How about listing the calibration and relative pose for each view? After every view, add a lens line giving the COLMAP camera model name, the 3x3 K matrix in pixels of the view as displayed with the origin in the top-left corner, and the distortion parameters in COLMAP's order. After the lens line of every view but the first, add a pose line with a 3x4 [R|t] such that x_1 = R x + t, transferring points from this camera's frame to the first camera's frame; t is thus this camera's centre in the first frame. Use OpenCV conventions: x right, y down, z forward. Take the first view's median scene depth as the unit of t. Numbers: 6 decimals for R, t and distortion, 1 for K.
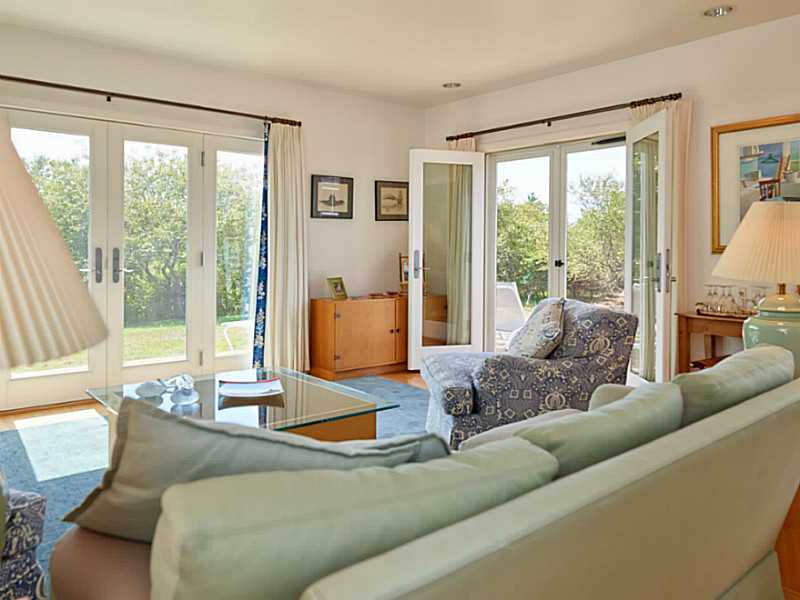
lens RADIAL K [[604.6, 0, 399.3], [0, 604.6, 251.3], [0, 0, 1]] dist [-0.000832, -0.000291]
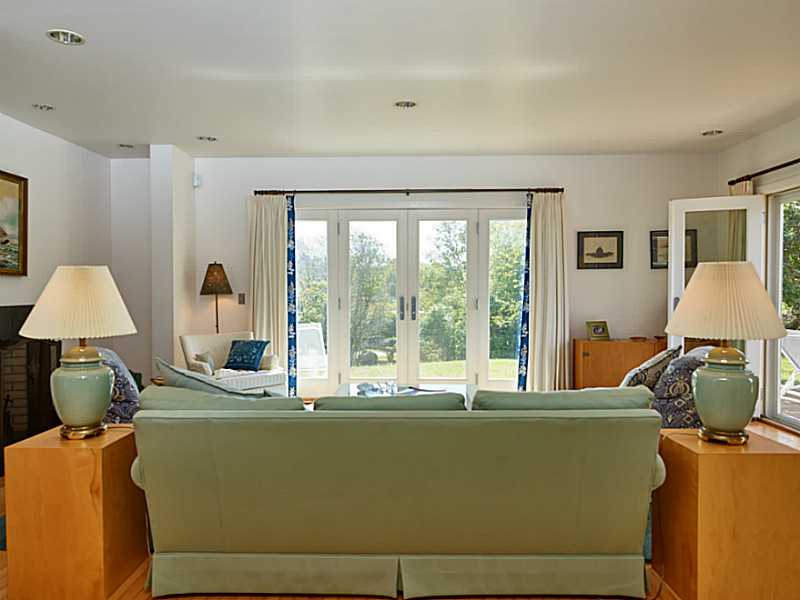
lens RADIAL K [[569.5, 0, 400.0], [0, 569.5, 300.0], [0, 0, 1]] dist [-0.001361, 0.001385]
pose [[0.776603, 0.006563, -0.629956, 0.305779], [0.001727, 0.999920, 0.012546, -0.011557], [0.629987, -0.010831, 0.776530, -0.067170]]
